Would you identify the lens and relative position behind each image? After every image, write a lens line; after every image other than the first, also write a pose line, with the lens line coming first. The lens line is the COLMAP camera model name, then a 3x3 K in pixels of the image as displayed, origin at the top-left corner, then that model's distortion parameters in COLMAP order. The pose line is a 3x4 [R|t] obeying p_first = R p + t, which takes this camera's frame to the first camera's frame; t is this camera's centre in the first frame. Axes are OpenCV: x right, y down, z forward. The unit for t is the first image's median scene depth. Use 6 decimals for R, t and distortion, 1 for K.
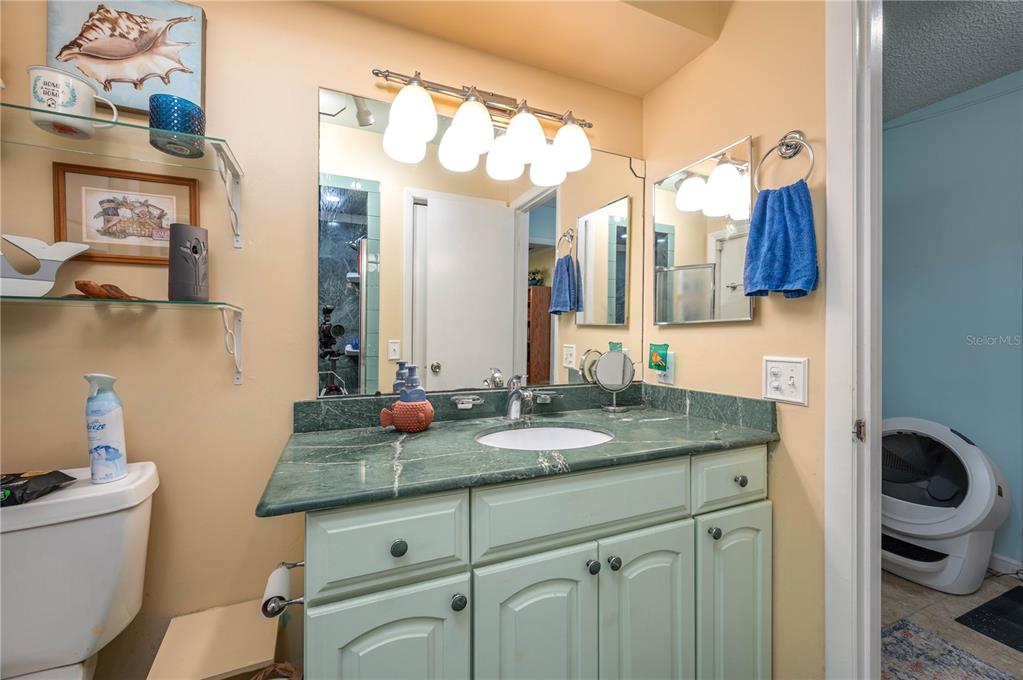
lens RADIAL K [[414.5, 0, 512.2], [0, 414.5, 337.4], [0, 0, 1]] dist [-0.000844, 0.000020]
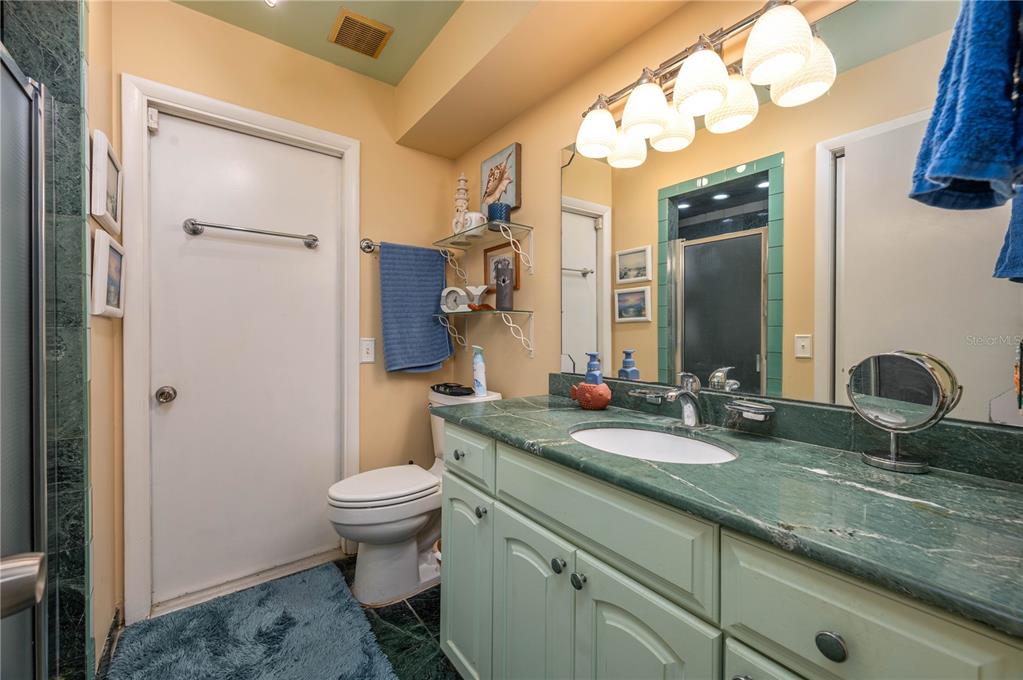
lens RADIAL K [[414.5, 0, 510.0], [0, 414.5, 333.6], [0, 0, 1]] dist [-0.000844, 0.000020]
pose [[0.214474, 0.006768, -0.976706, 1.037993], [-0.007370, 0.999959, 0.005311, 0.011915], [0.976702, 0.006059, 0.214515, 0.638980]]
